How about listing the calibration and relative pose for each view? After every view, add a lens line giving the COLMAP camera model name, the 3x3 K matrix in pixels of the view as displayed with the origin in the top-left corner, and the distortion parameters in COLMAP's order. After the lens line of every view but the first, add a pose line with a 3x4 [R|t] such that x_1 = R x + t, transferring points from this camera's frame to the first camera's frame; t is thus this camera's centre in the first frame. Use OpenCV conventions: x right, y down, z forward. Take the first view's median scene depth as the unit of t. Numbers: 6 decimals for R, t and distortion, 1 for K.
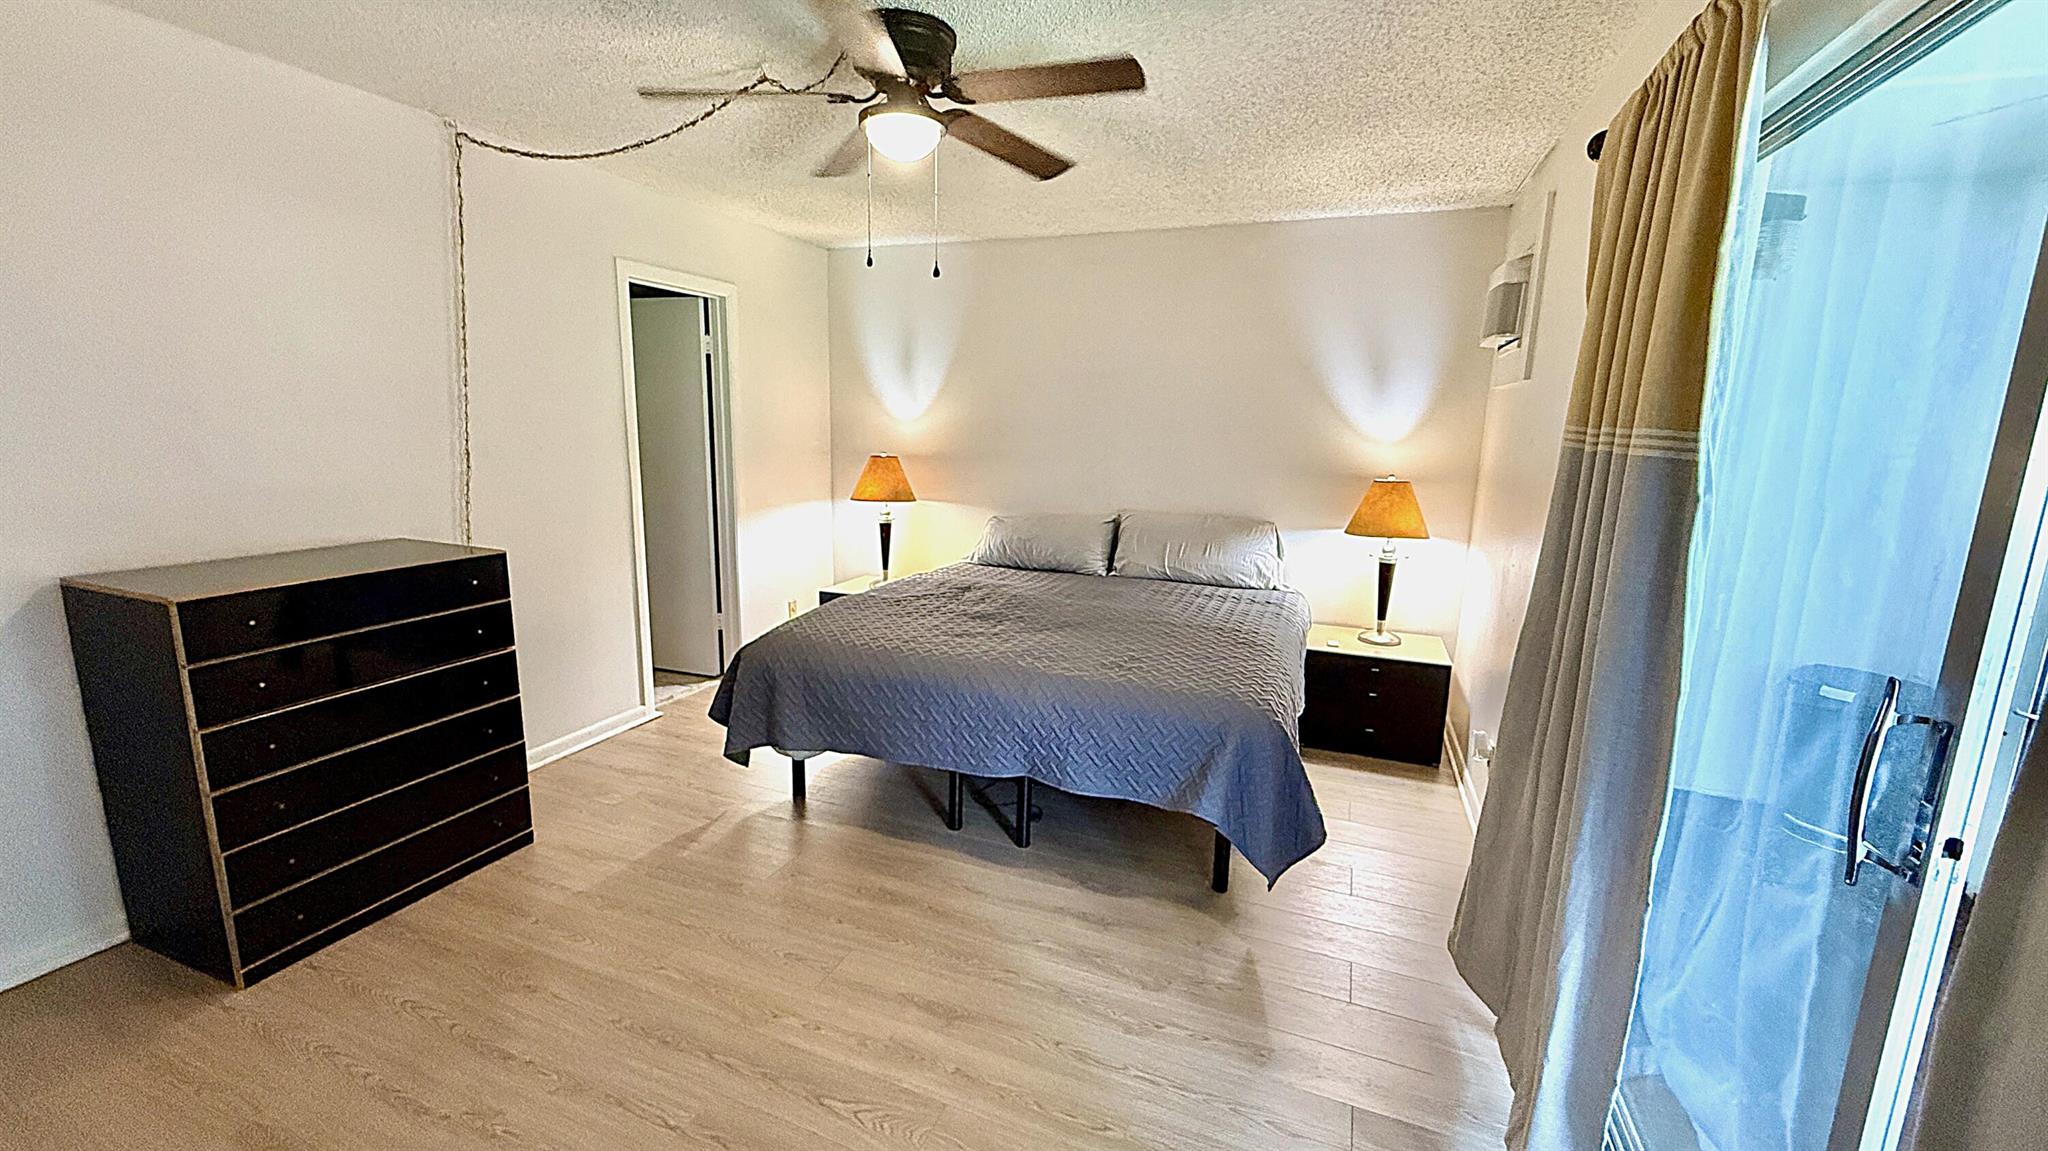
lens RADIAL K [[818.6, 0, 1024.0], [0, 818.6, 575.5], [0, 0, 1]] dist [0.008038, 0.000039]
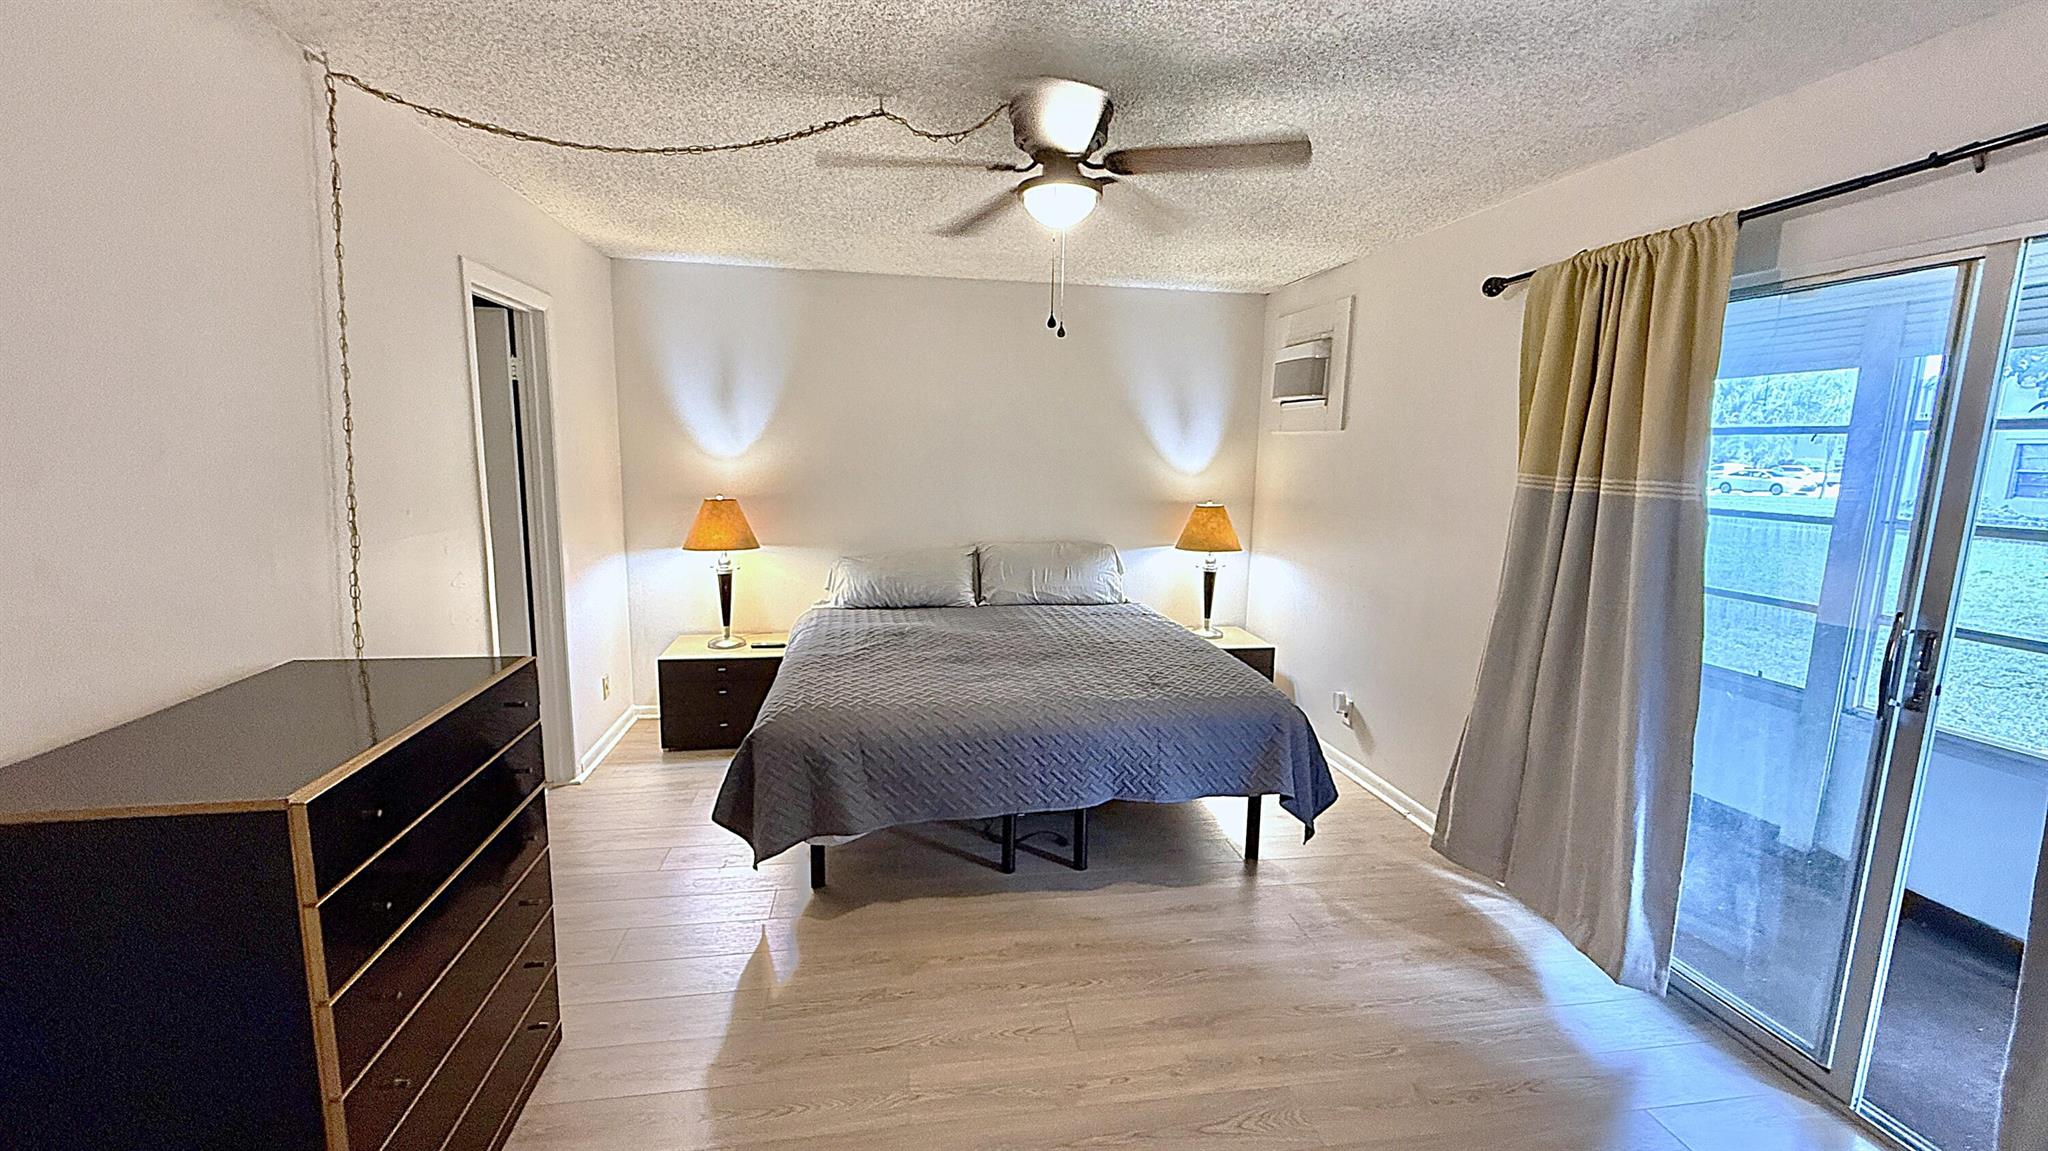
lens RADIAL K [[818.6, 0, 1024.0], [0, 818.6, 575.5], [0, 0, 1]] dist [0.008038, 0.000039]
pose [[0.853431, -0.086349, 0.514003, -0.404194], [0.097106, 0.995256, 0.005965, -0.041552], [-0.512080, 0.044822, 0.857768, 0.082291]]
